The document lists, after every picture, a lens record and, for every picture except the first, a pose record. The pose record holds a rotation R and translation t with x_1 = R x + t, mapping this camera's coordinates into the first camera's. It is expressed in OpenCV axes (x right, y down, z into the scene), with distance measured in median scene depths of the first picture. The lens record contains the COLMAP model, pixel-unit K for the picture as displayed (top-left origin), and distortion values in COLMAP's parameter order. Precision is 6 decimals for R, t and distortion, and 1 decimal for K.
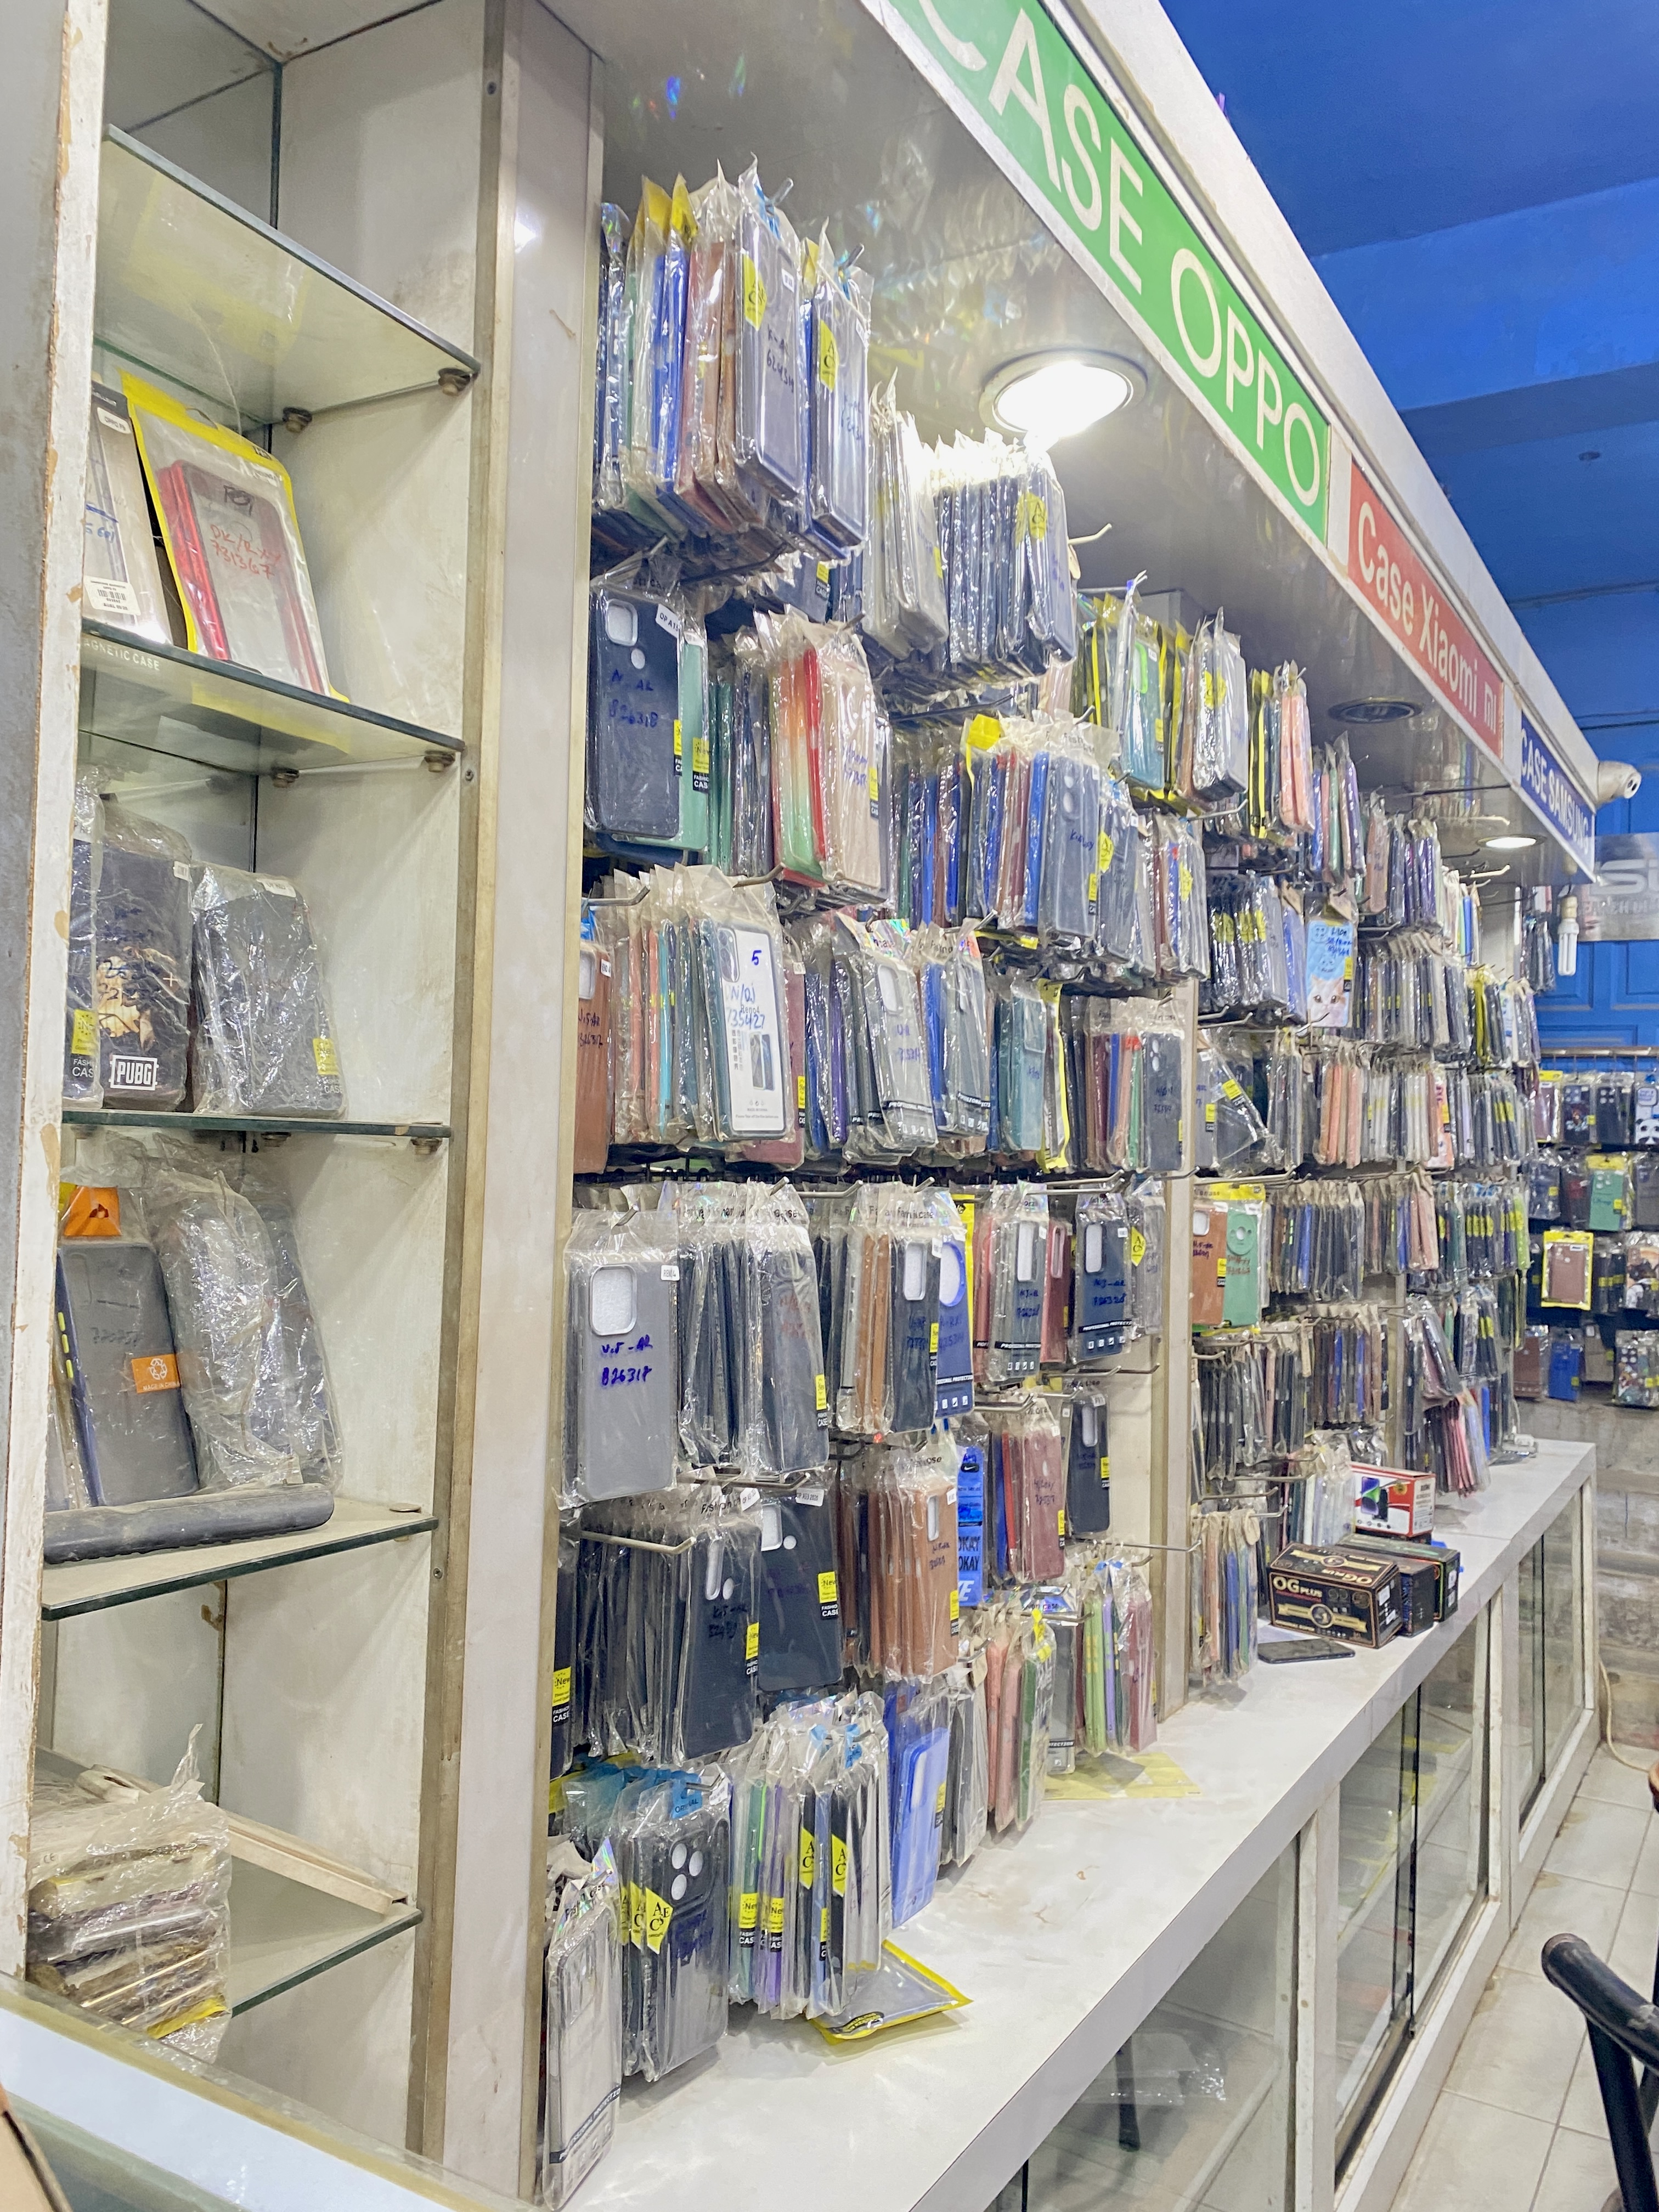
lens RADIAL K [[1721.0, 0, 829.3], [0, 1721.0, 1111.9], [0, 0, 1]] dist [0.037075, -0.005415]
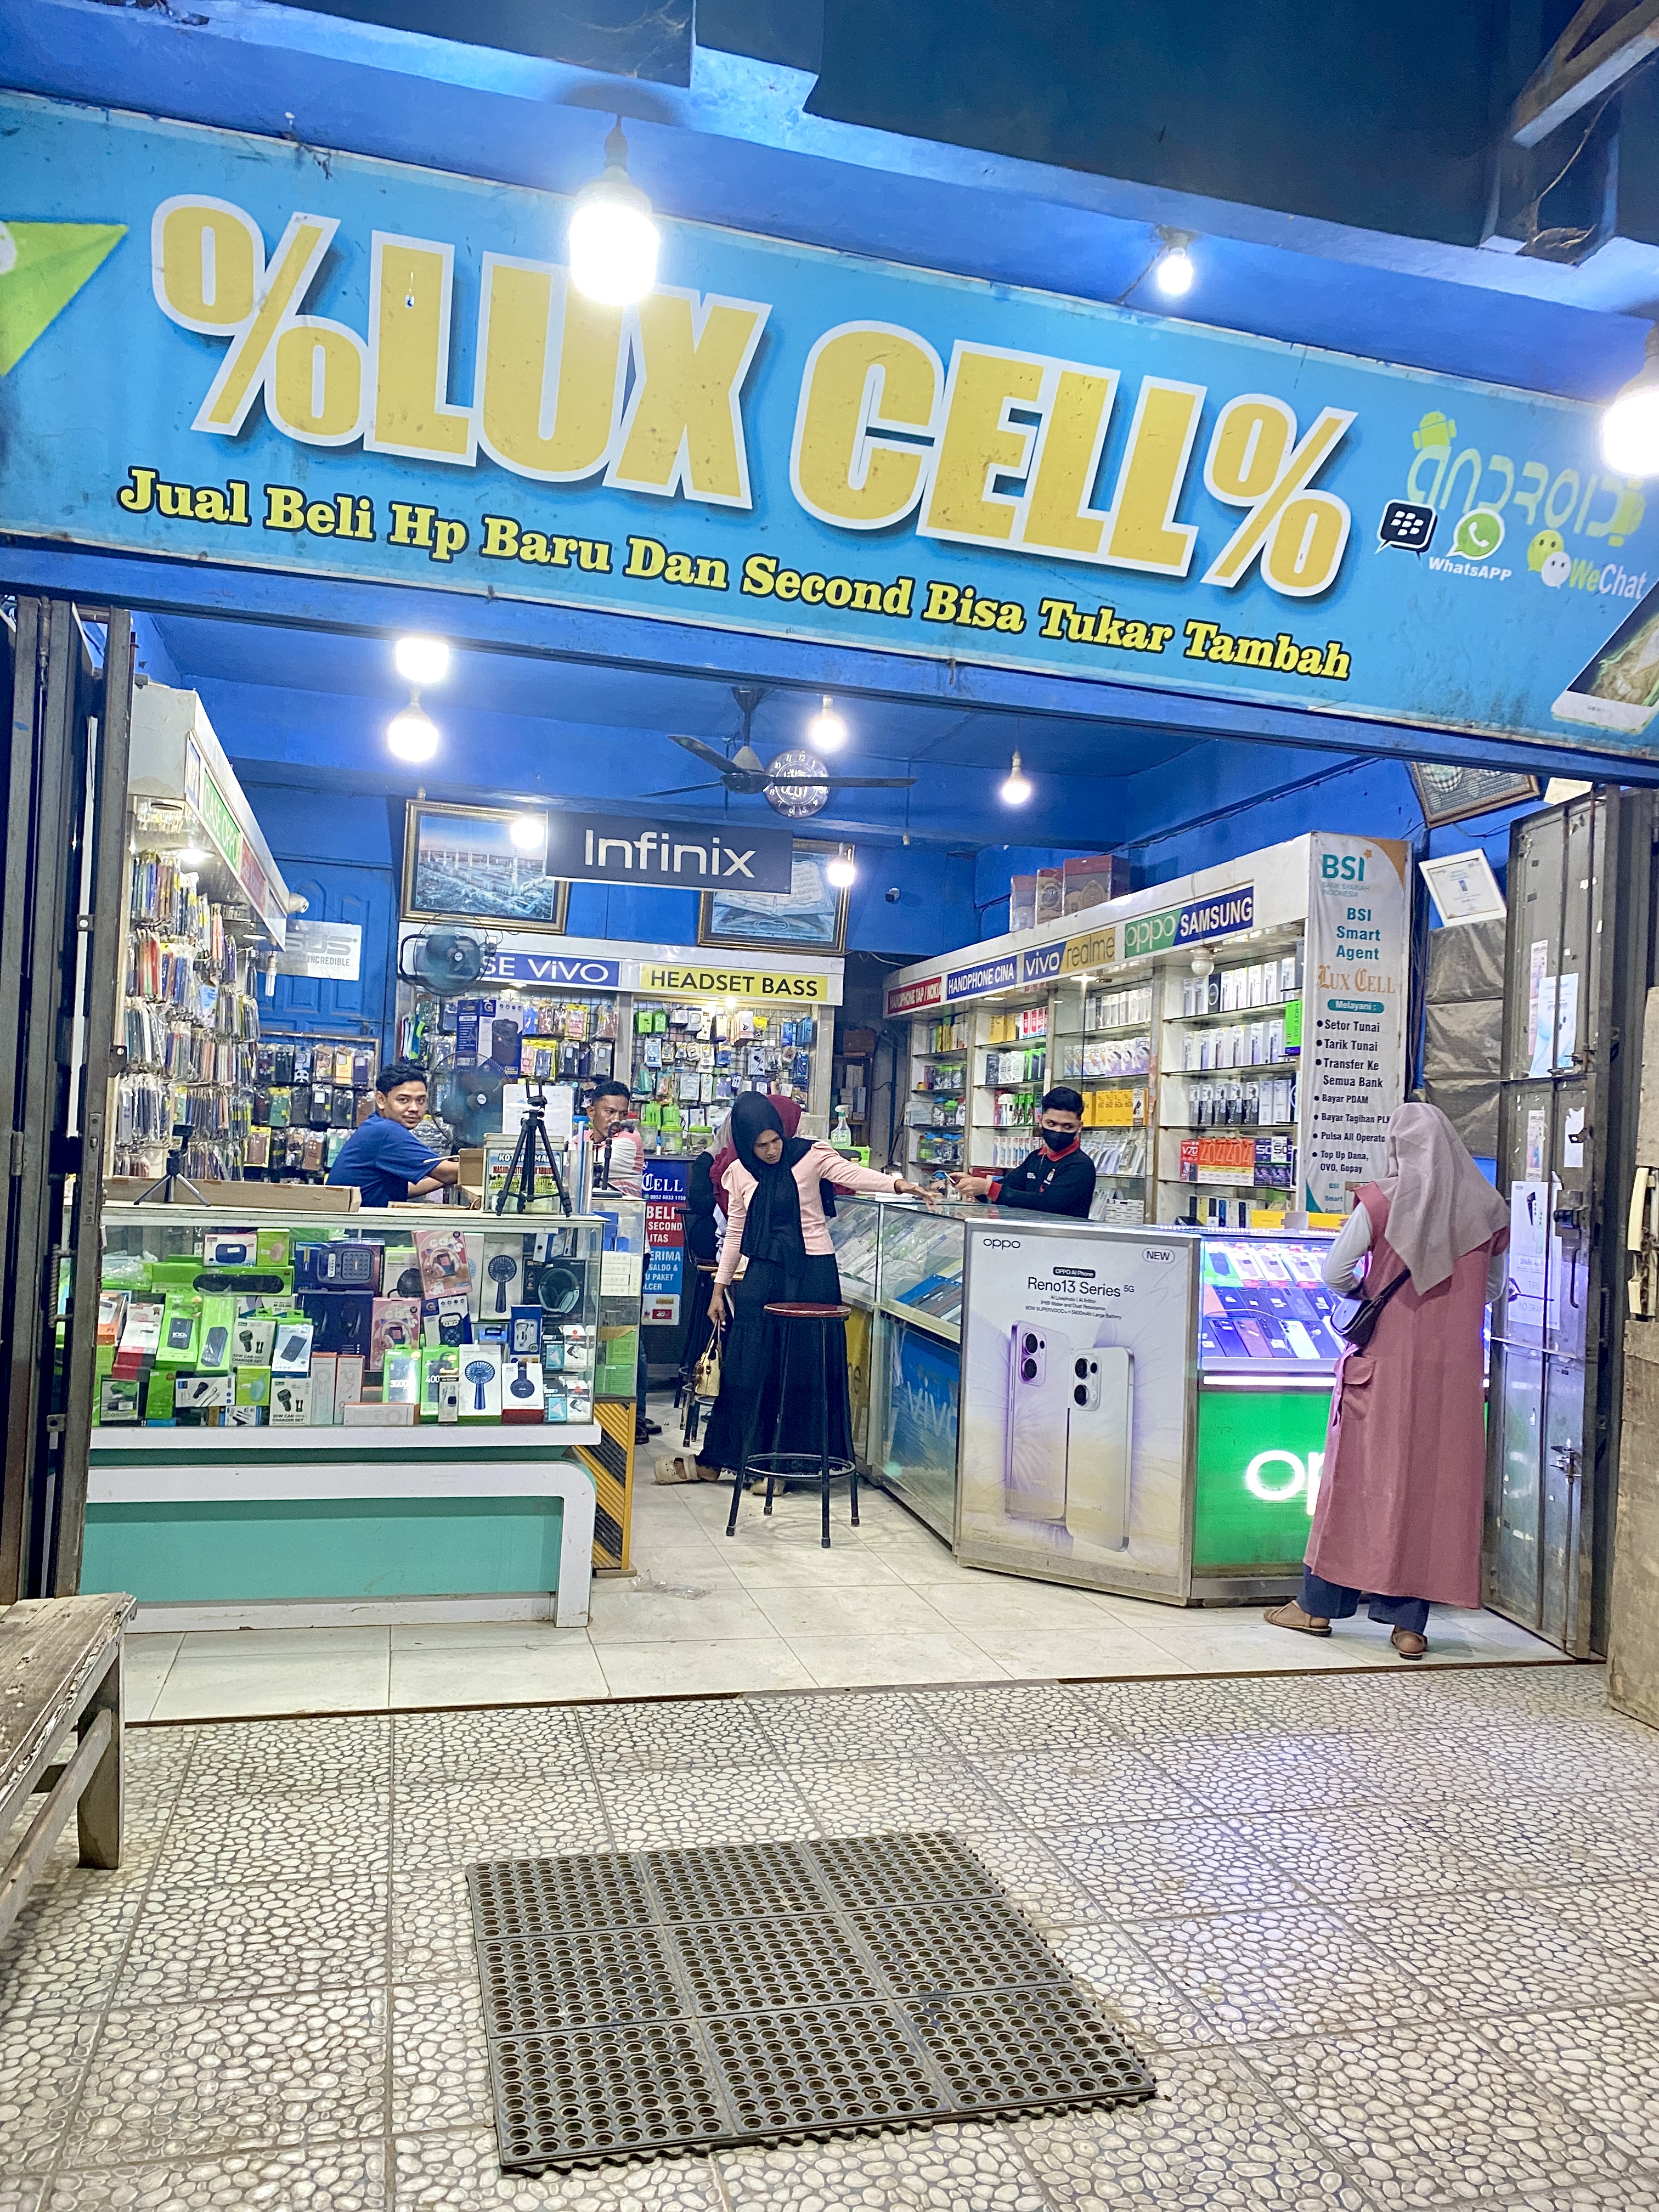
lens RADIAL K [[1721.0, 0, 847.3], [0, 1721.0, 1095.7], [0, 0, 1]] dist [0.037075, -0.005415]
pose [[0.702796, 0.028334, 0.710827, -0.475401], [-0.045526, 0.998950, 0.005193, -0.004541], [-0.709933, -0.036011, 0.703348, -0.803363]]
